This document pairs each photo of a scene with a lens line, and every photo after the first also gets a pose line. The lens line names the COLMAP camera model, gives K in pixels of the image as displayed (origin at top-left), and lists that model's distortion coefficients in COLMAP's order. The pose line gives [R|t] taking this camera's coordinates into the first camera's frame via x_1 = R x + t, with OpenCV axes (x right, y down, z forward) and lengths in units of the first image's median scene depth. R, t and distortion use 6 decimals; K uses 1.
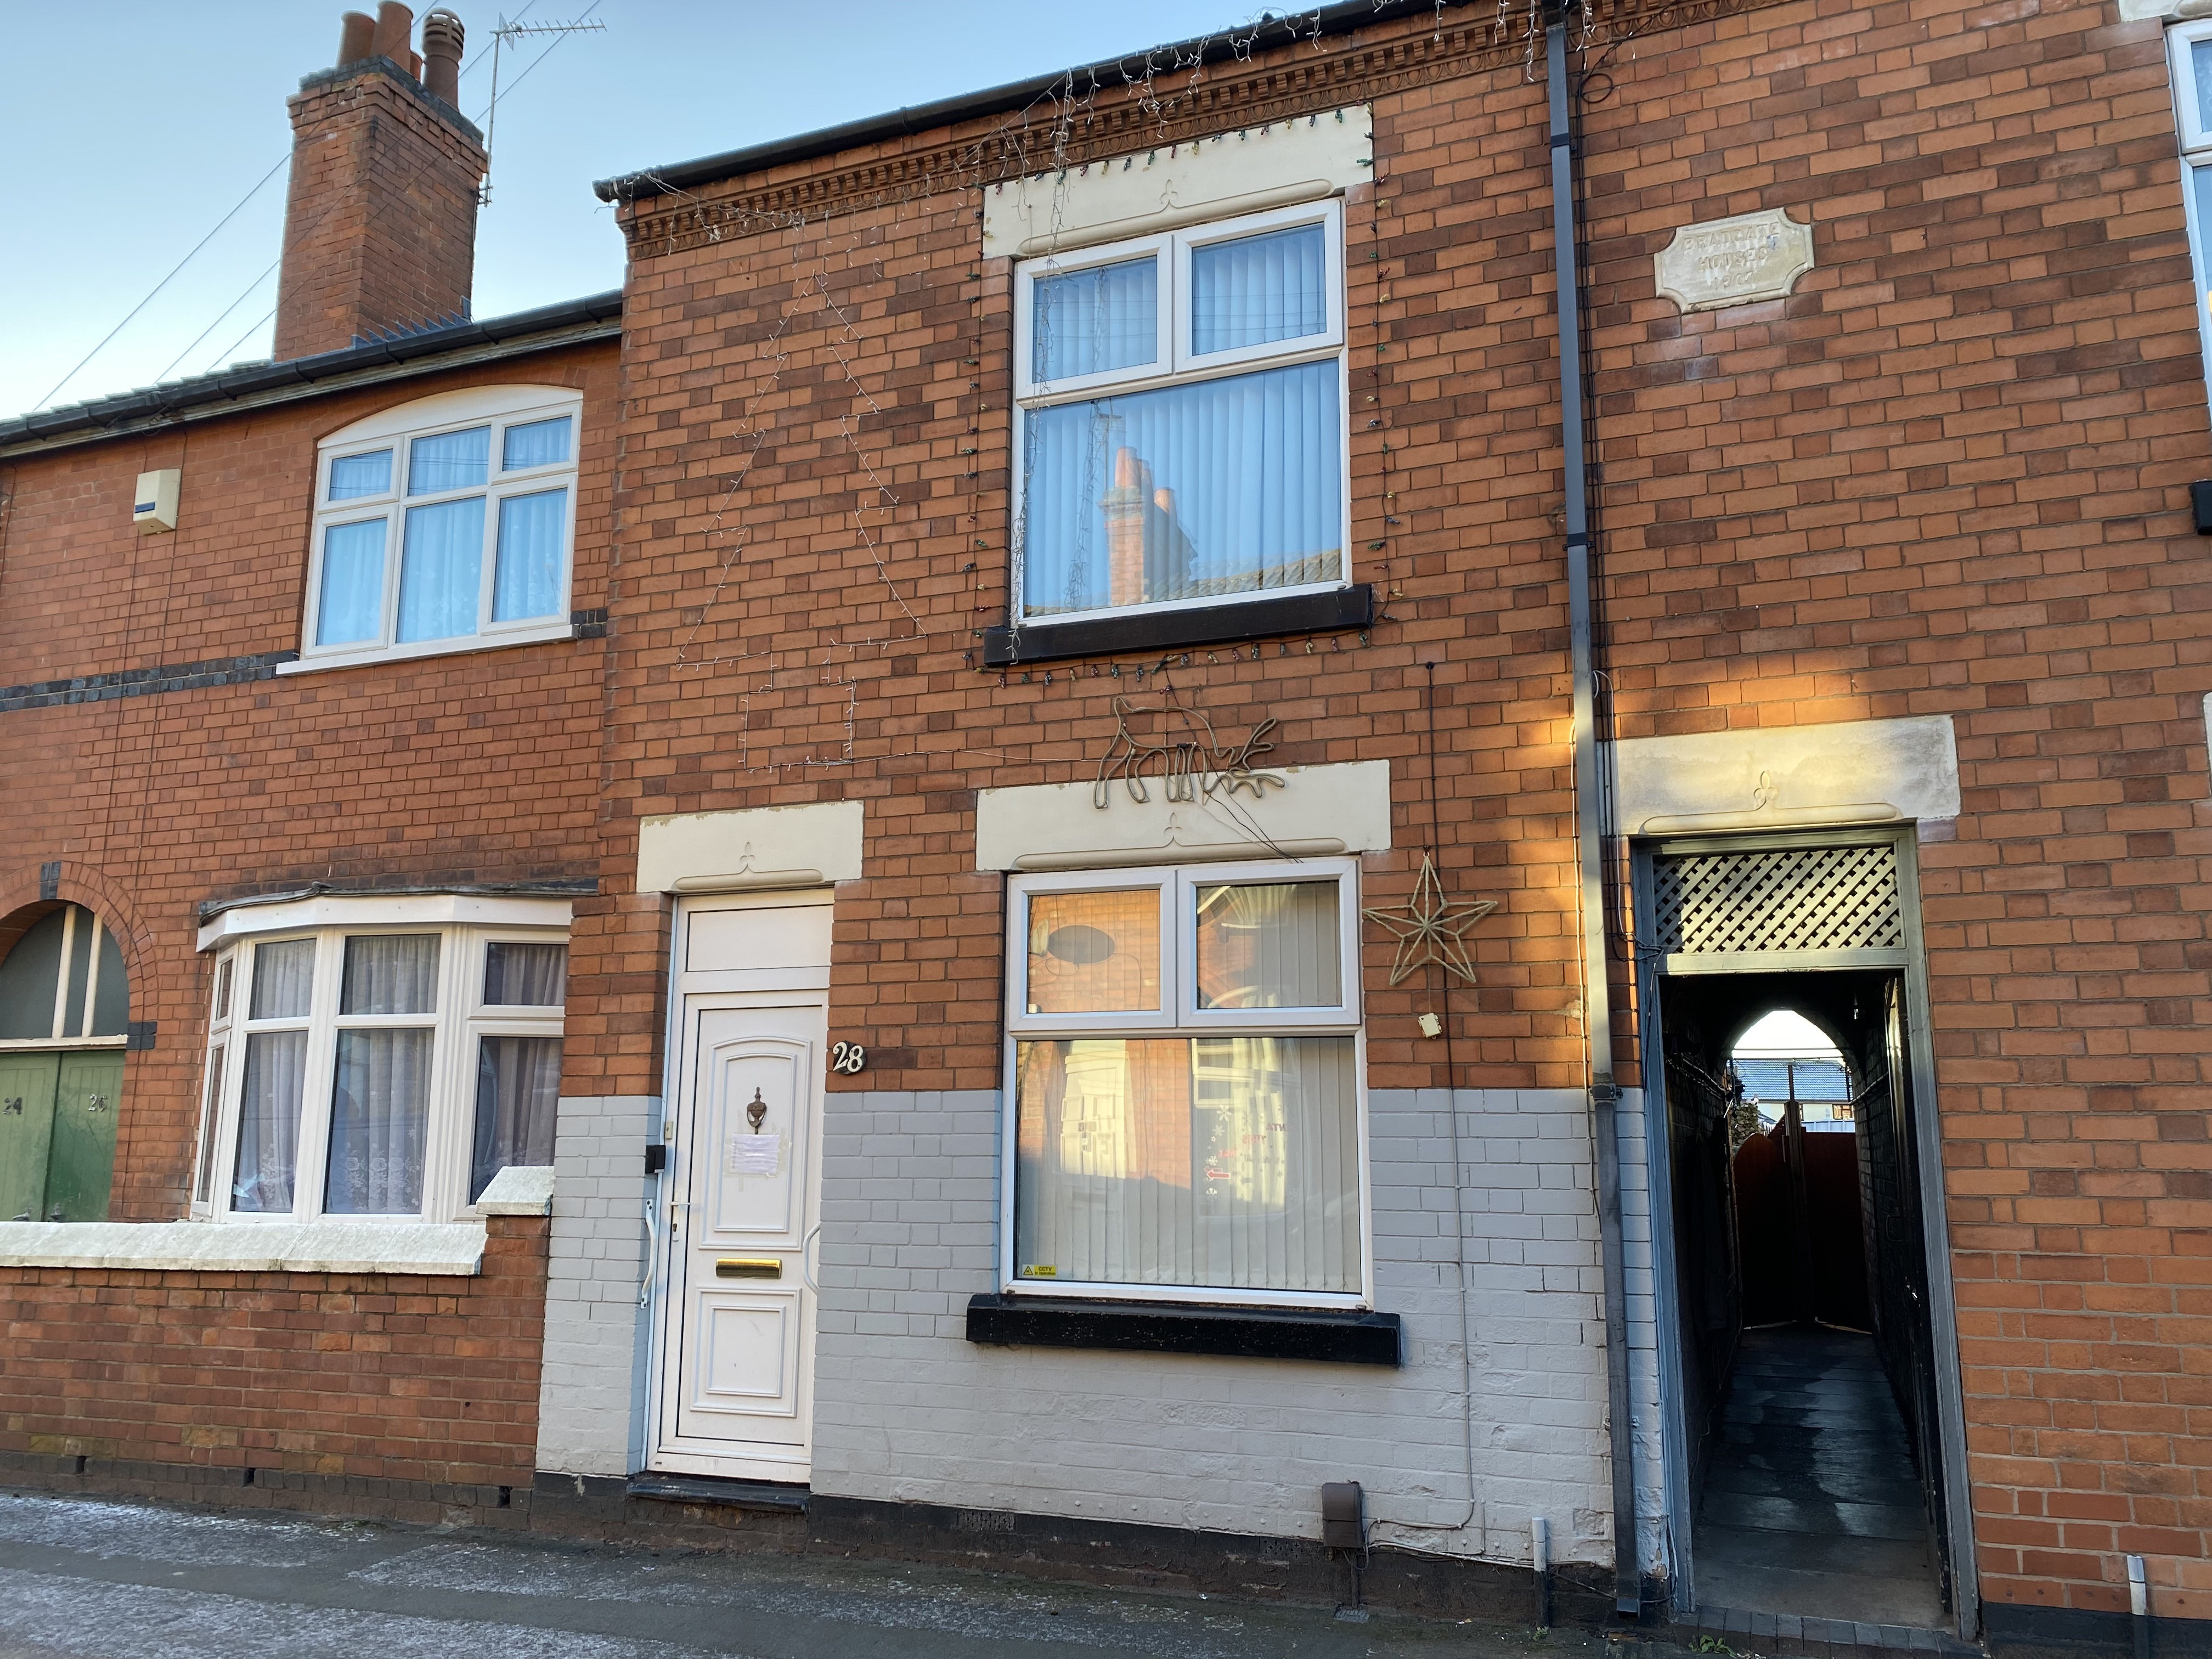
lens RADIAL K [[1702.3, 0, 1103.6], [0, 1702.3, 828.0], [0, 0, 1]] dist [0.019987, -0.010028]
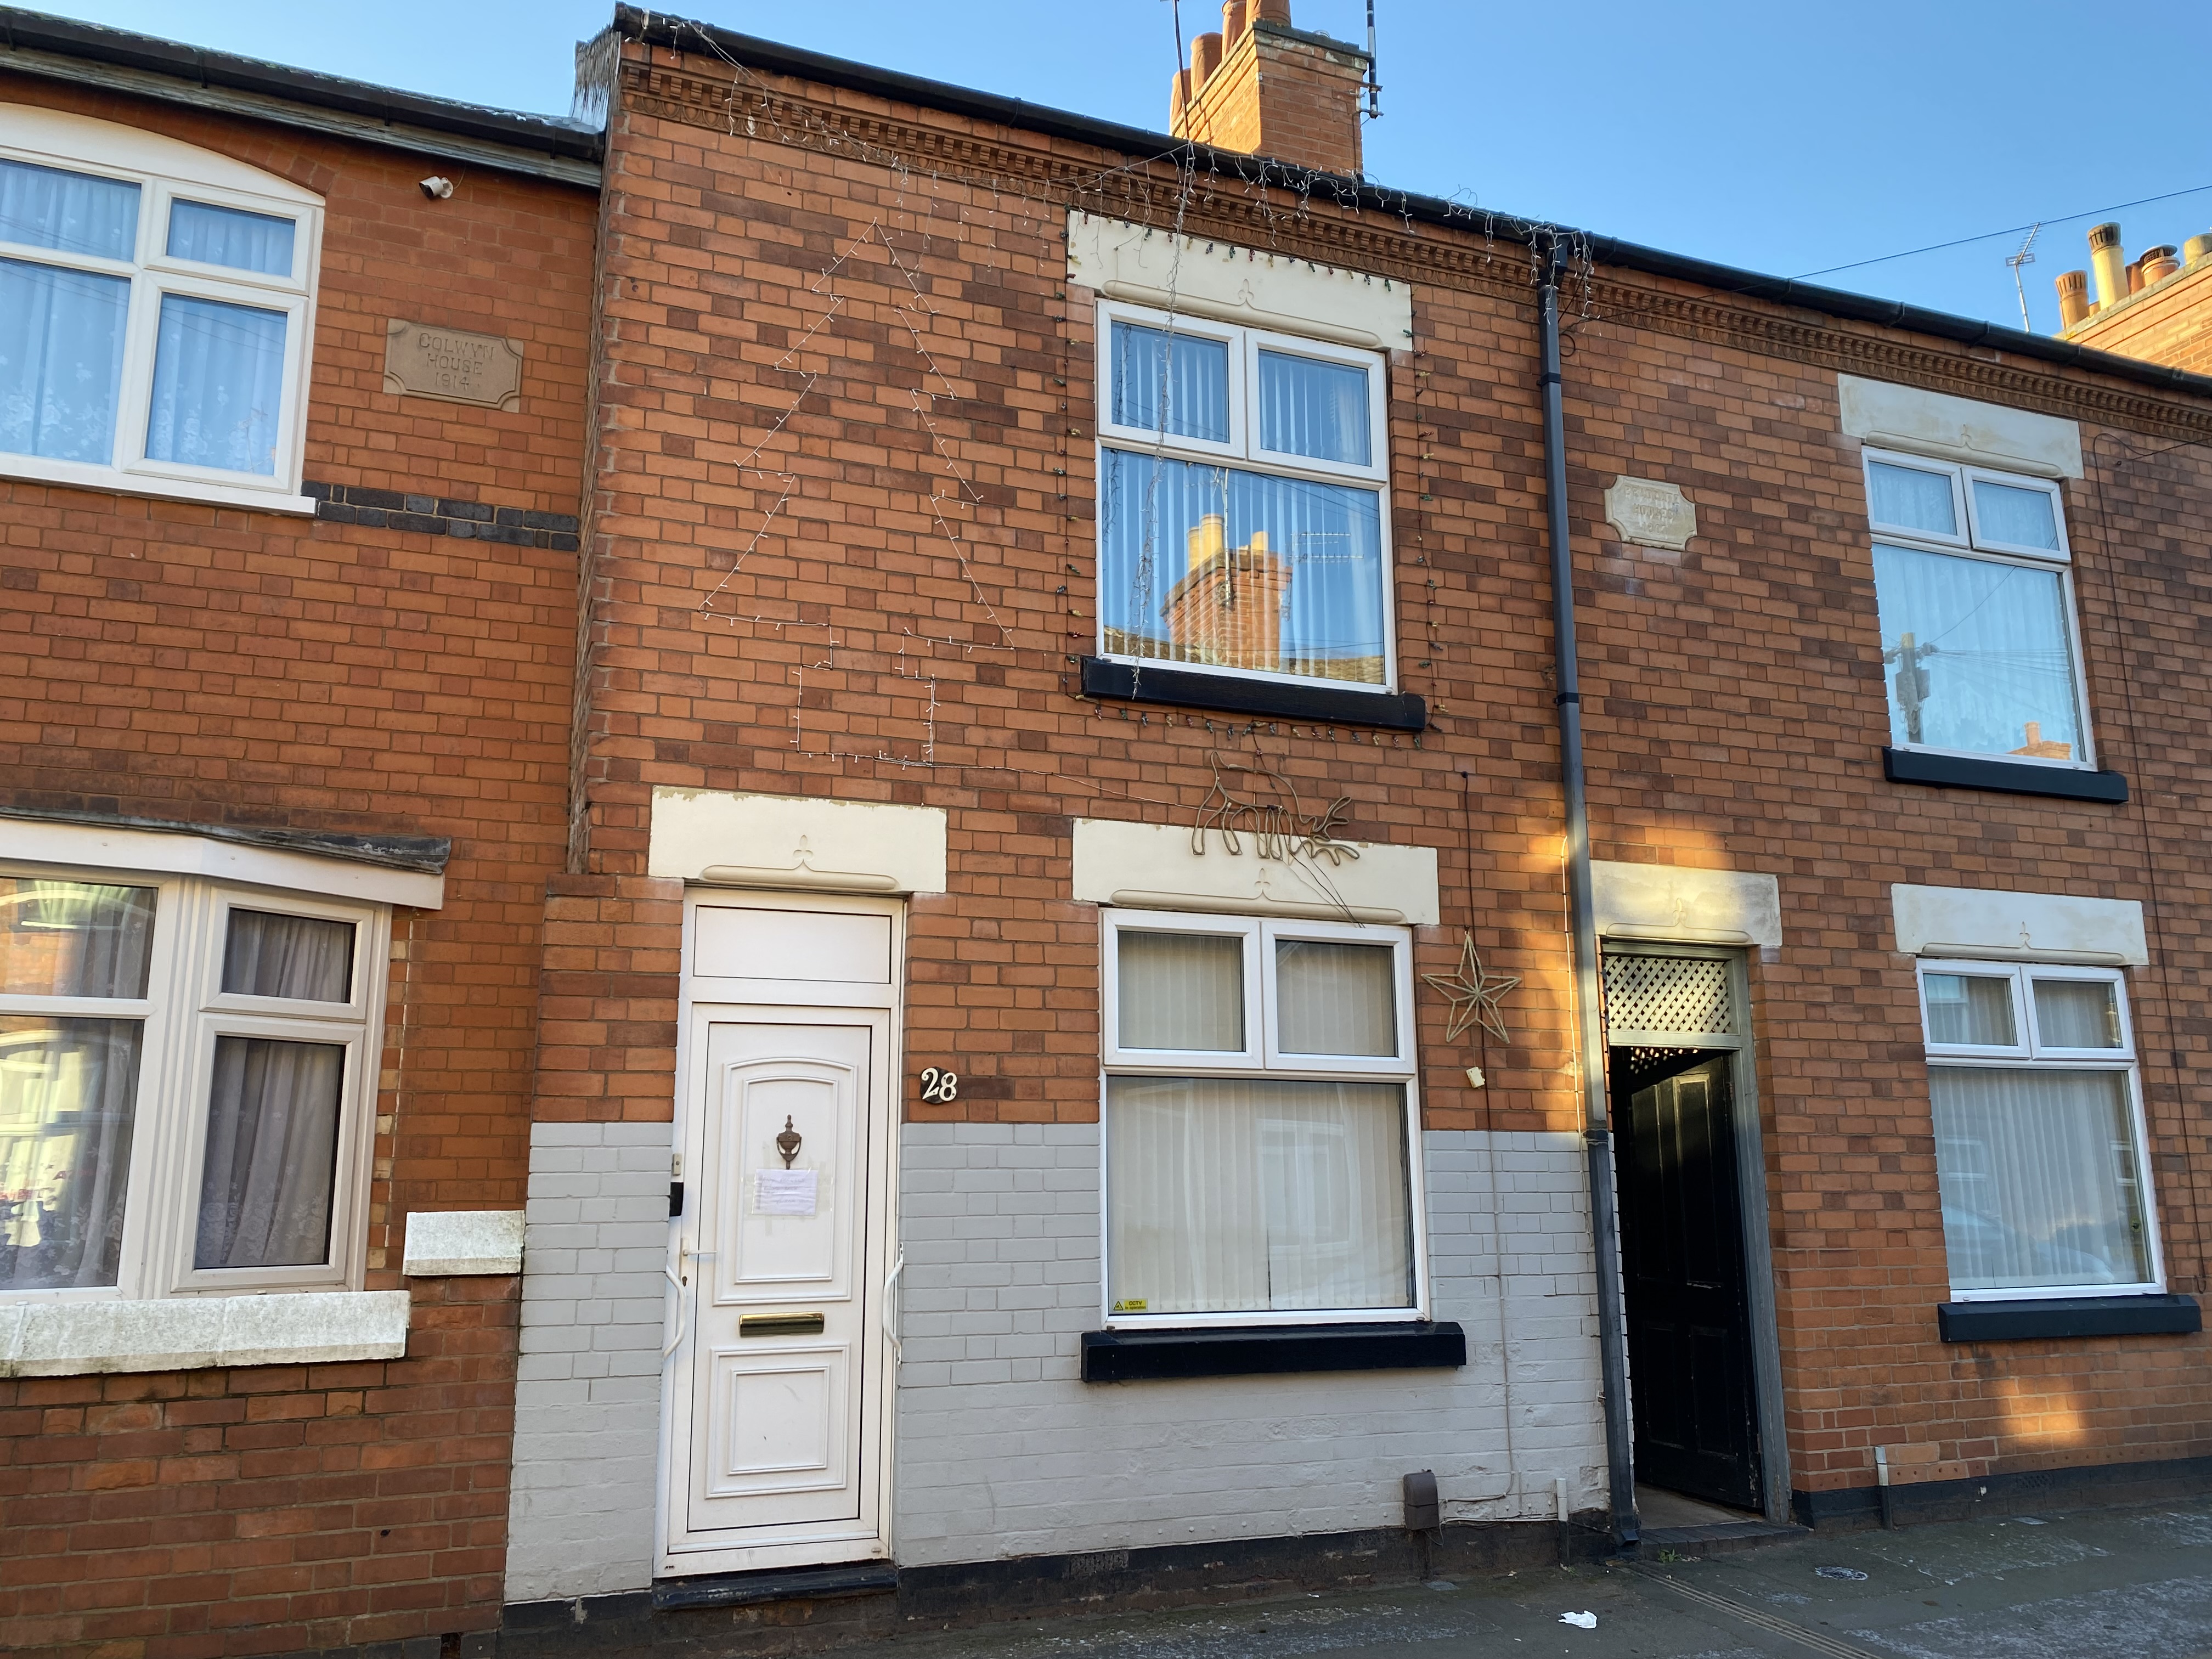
lens RADIAL K [[1702.3, 0, 1099.3], [0, 1702.3, 837.4], [0, 0, 1]] dist [0.019987, -0.010028]
pose [[0.732225, 0.131258, 0.668295, -0.730819], [-0.117808, 0.990871, -0.065536, 0.052392], [-0.670797, -0.030743, 0.741004, 0.265120]]
